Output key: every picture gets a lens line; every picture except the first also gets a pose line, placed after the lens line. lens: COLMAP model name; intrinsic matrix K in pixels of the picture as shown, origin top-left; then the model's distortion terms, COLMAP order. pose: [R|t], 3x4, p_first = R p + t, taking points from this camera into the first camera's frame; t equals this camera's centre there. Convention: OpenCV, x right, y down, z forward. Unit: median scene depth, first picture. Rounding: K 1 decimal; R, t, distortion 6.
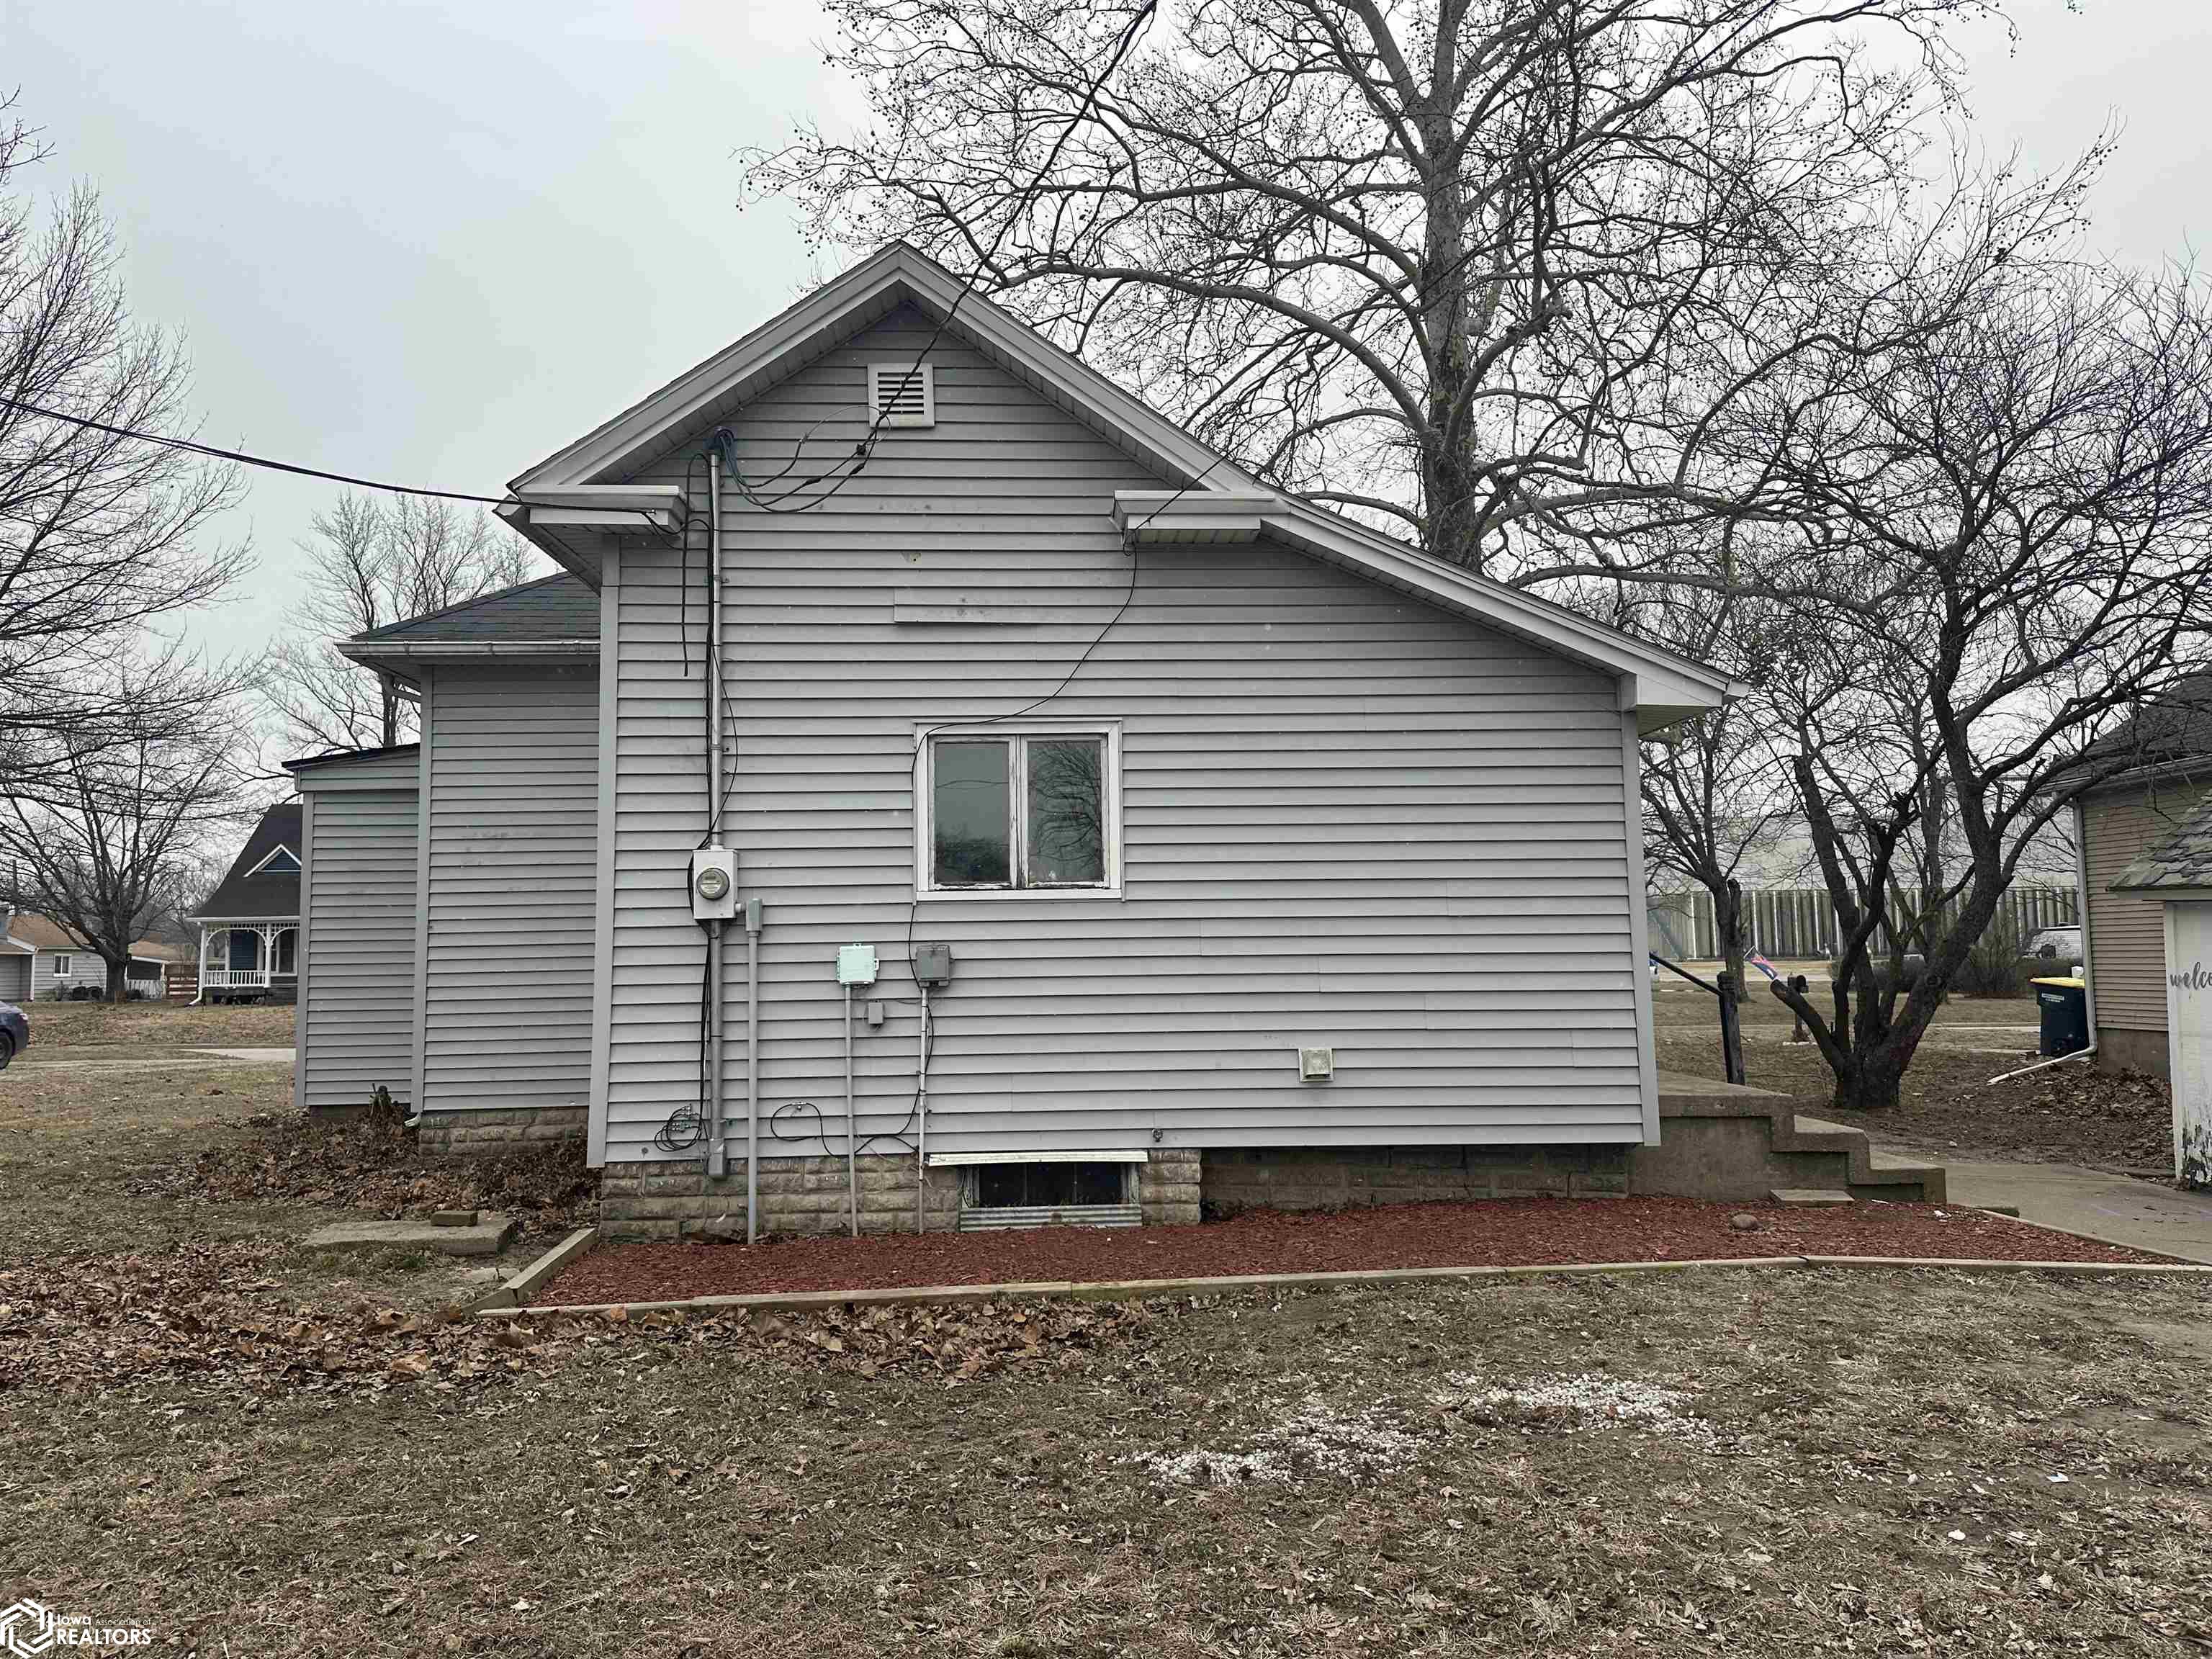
lens RADIAL K [[1535.4, 0, 1108.7], [0, 1535.4, 831.2], [0, 0, 1]] dist [0.004953, -0.002909]
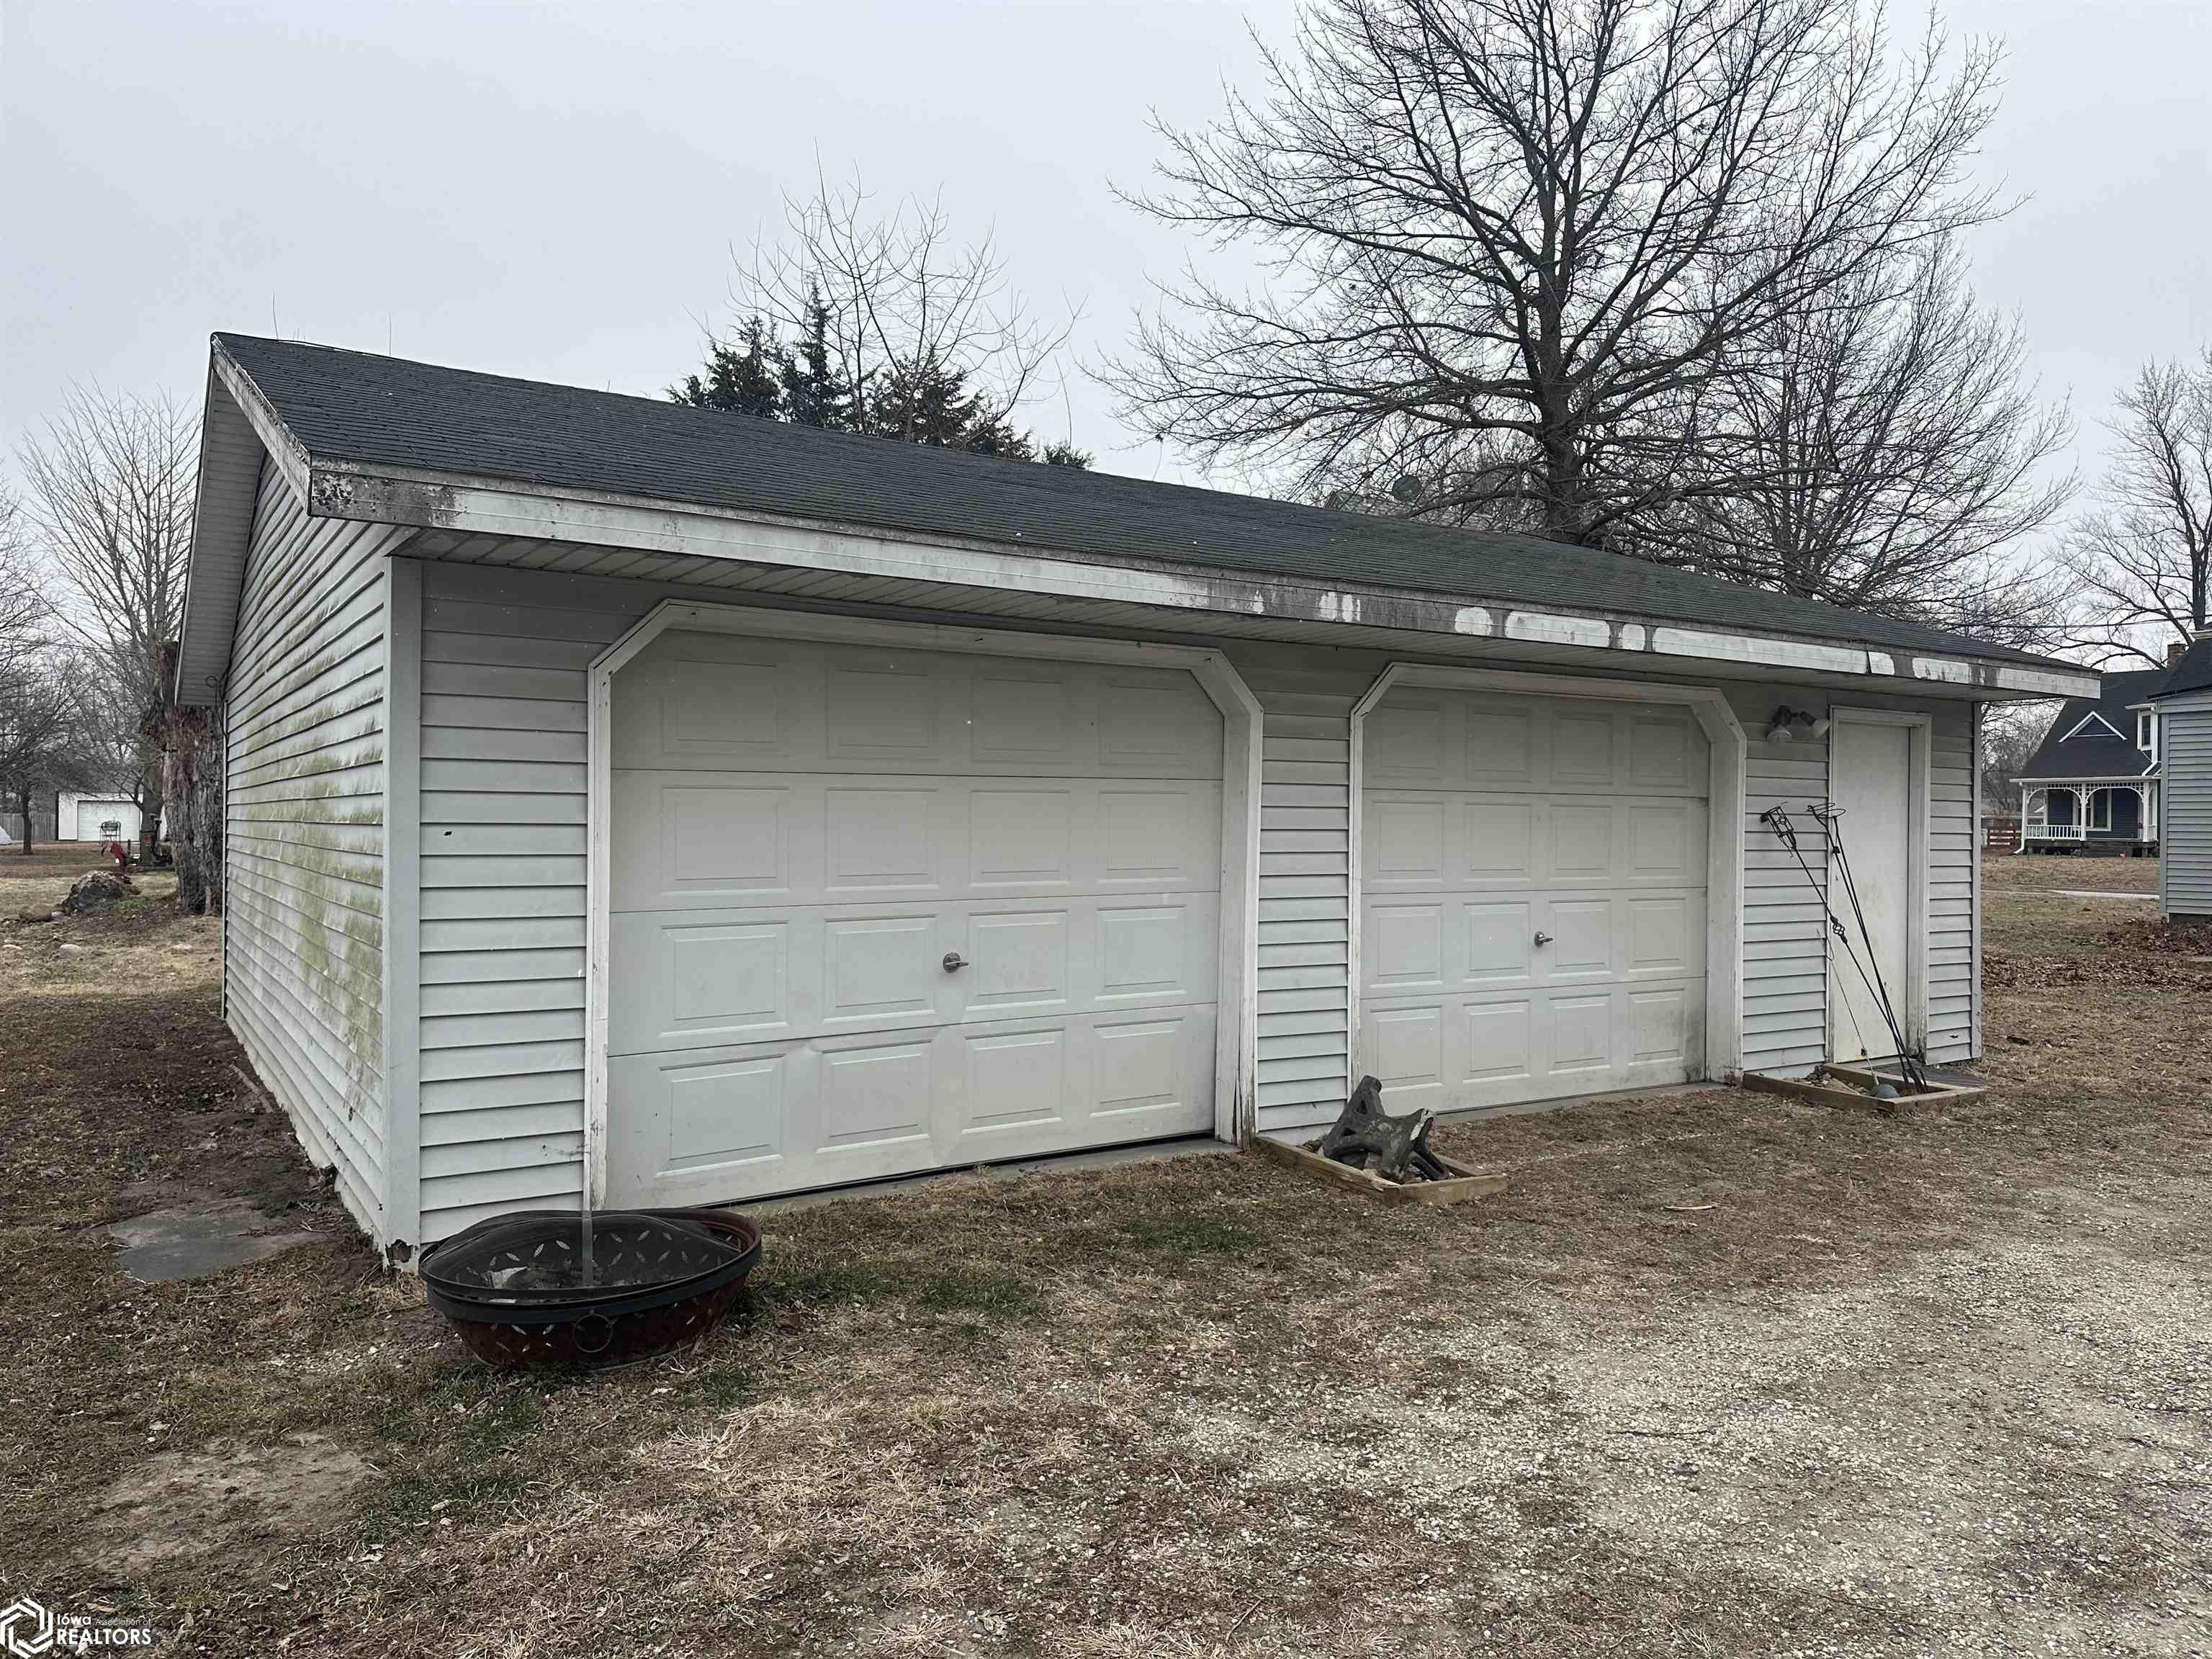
lens RADIAL K [[1535.4, 0, 1110.3], [0, 1535.4, 830.5], [0, 0, 1]] dist [0.004953, -0.002909]
pose [[0.497979, 0.023951, -0.866858, 0.068027], [0.058750, 0.996390, 0.061280, -0.015592], [0.865196, -0.081445, 0.494775, -0.162260]]
